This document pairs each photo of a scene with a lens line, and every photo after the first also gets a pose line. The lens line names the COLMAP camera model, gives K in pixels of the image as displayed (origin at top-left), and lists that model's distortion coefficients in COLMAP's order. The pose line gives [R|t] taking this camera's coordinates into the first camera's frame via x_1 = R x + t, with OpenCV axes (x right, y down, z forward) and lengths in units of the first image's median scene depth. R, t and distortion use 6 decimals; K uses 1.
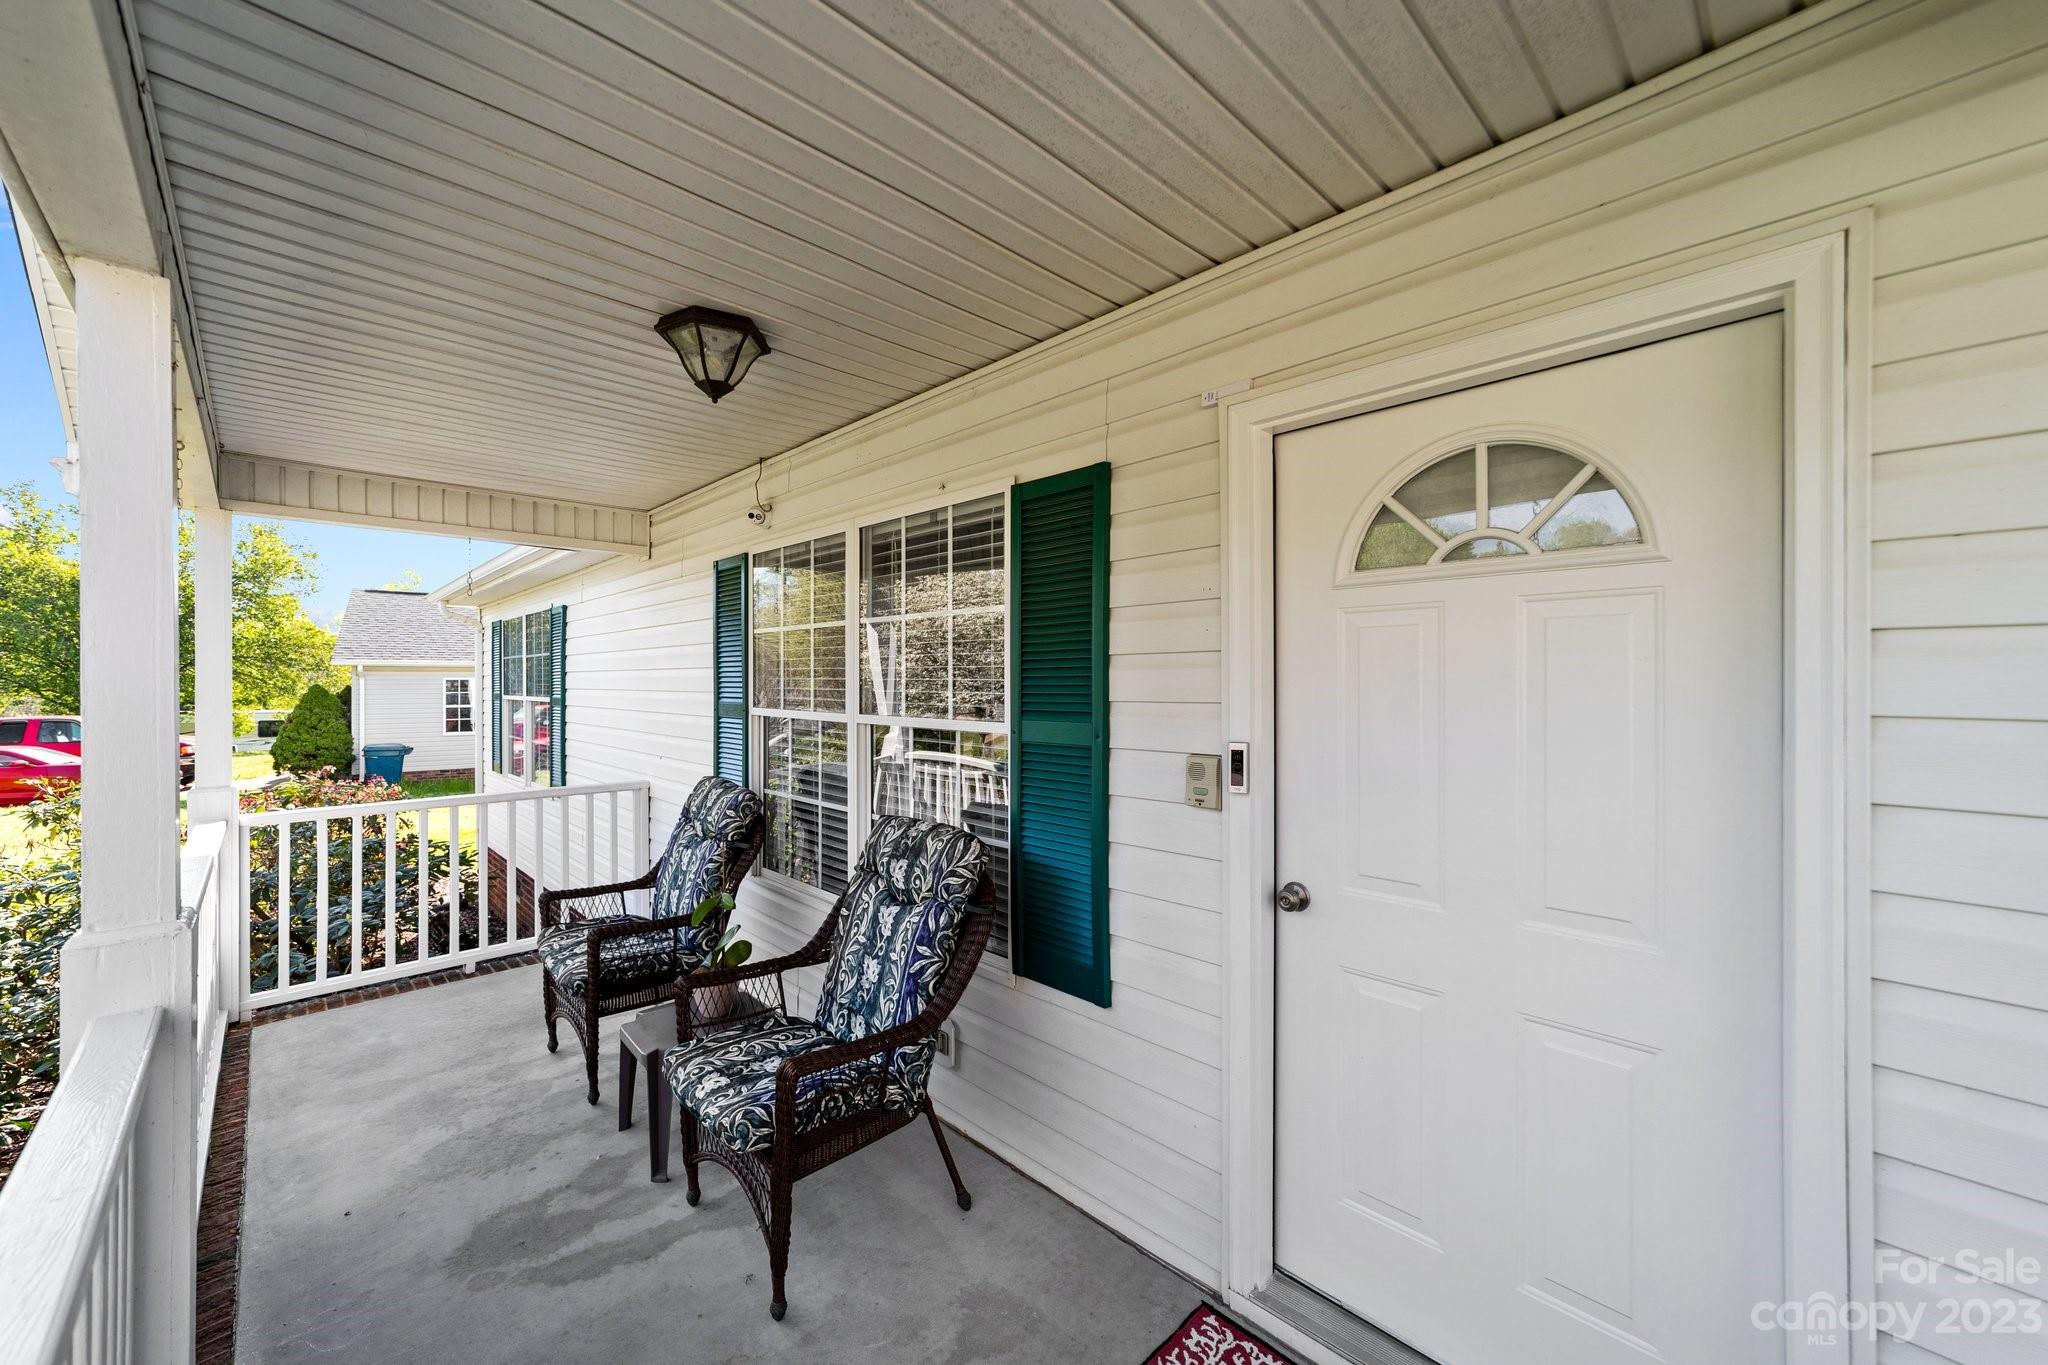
lens RADIAL K [[793.9, 0, 1024.0], [0, 793.9, 682.5], [0, 0, 1]] dist [-0.001811, 0.000576]
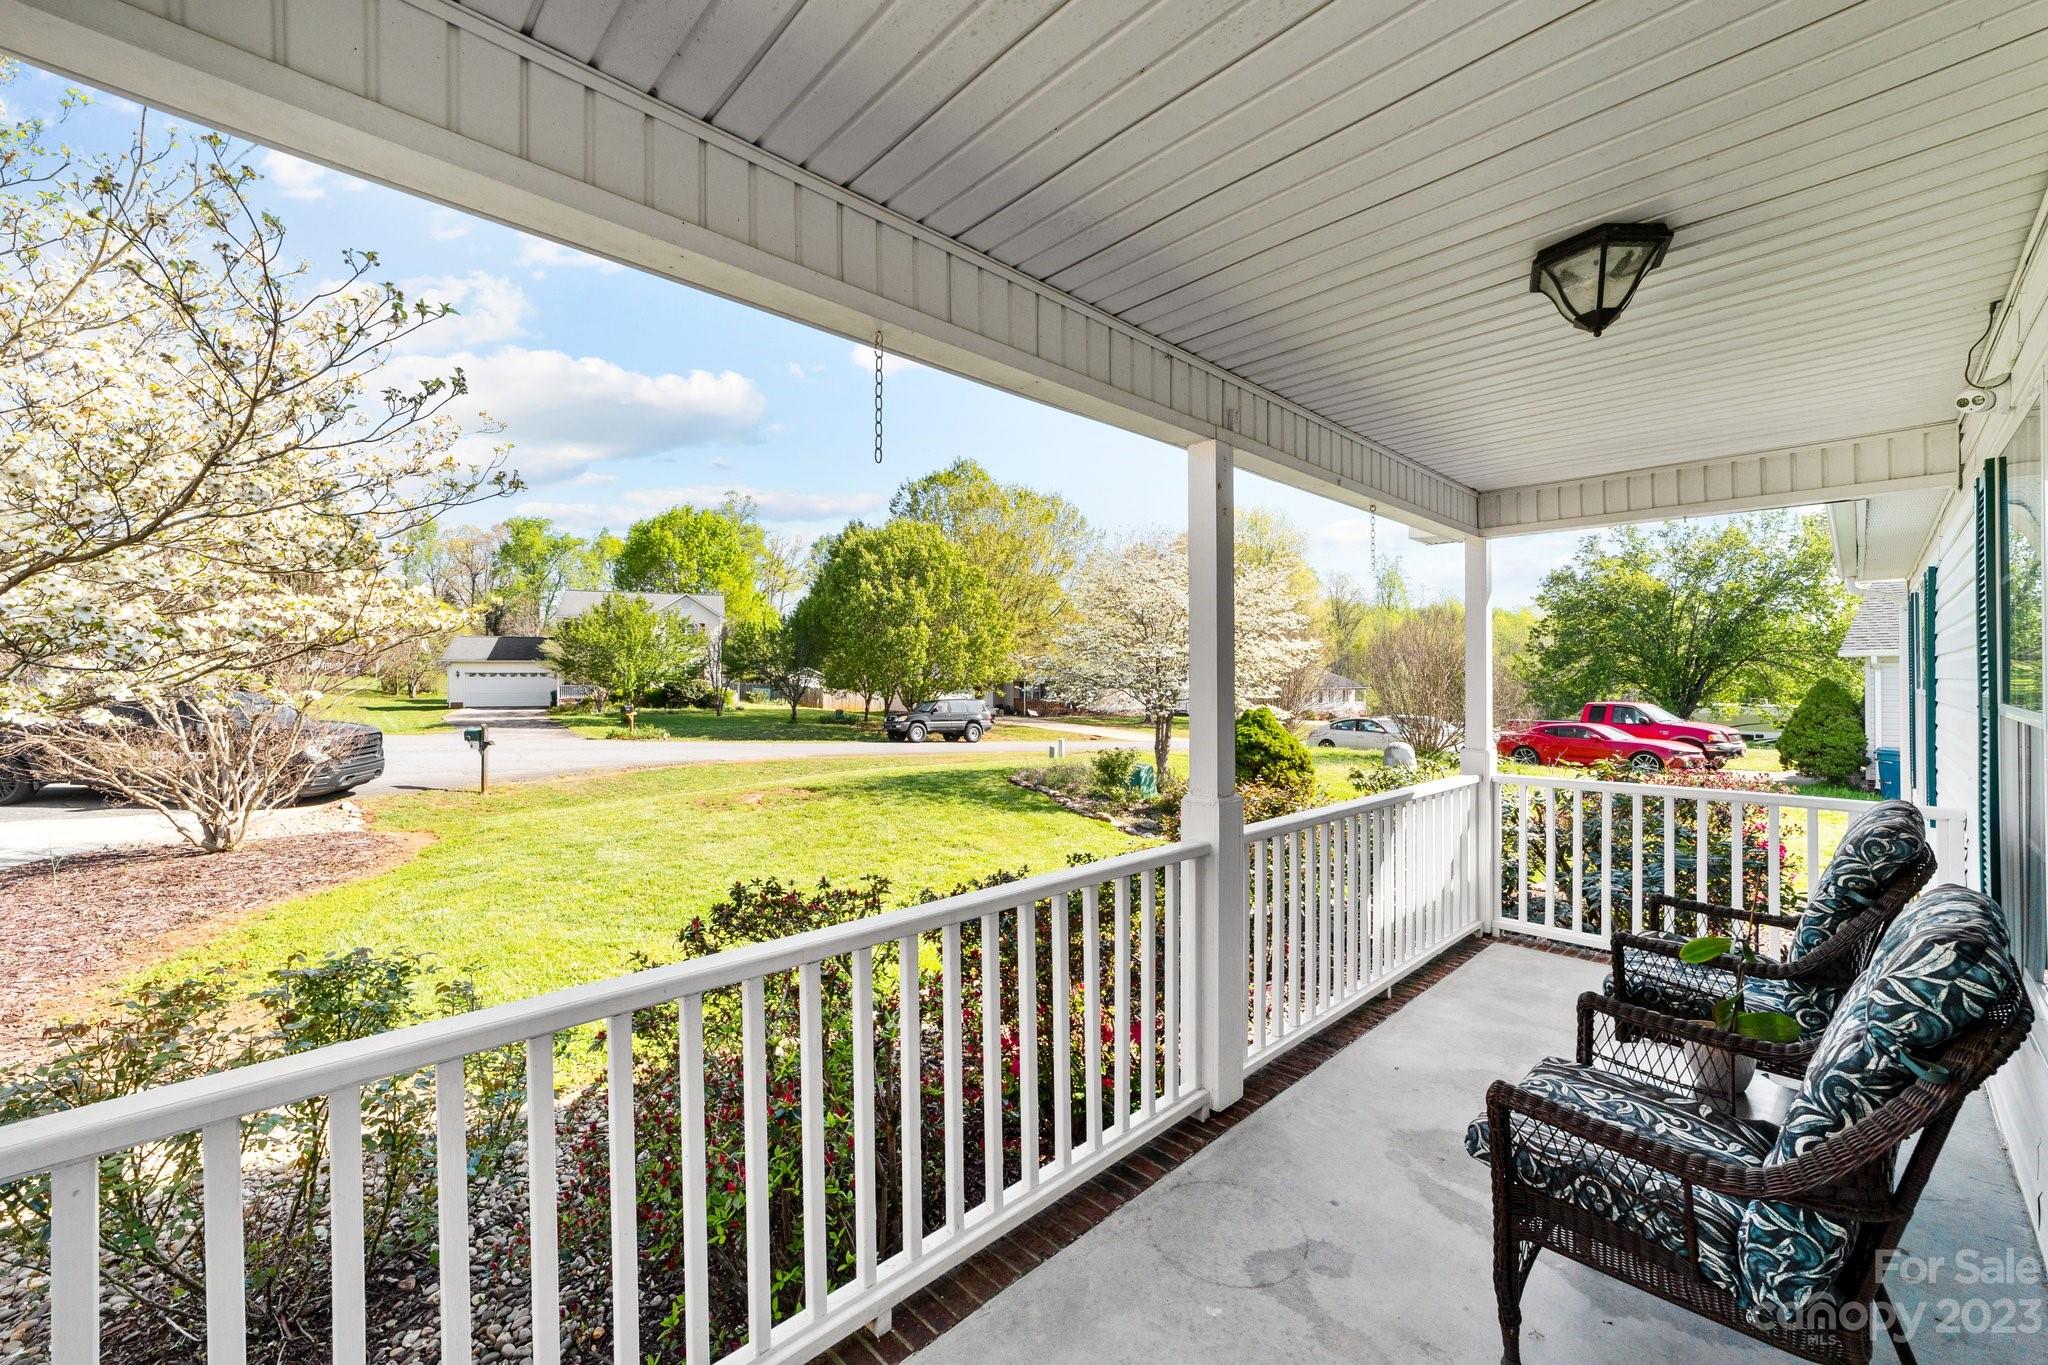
lens RADIAL K [[806.0, 0, 1017.4], [0, 806.0, 673.5], [0, 0, 1]] dist [-0.000101, 0.000148]
pose [[-0.004946, -0.003090, -0.999983, 0.308370], [-0.002337, 0.999993, -0.003079, 0.011706], [0.999985, 0.002322, -0.004953, 0.235239]]
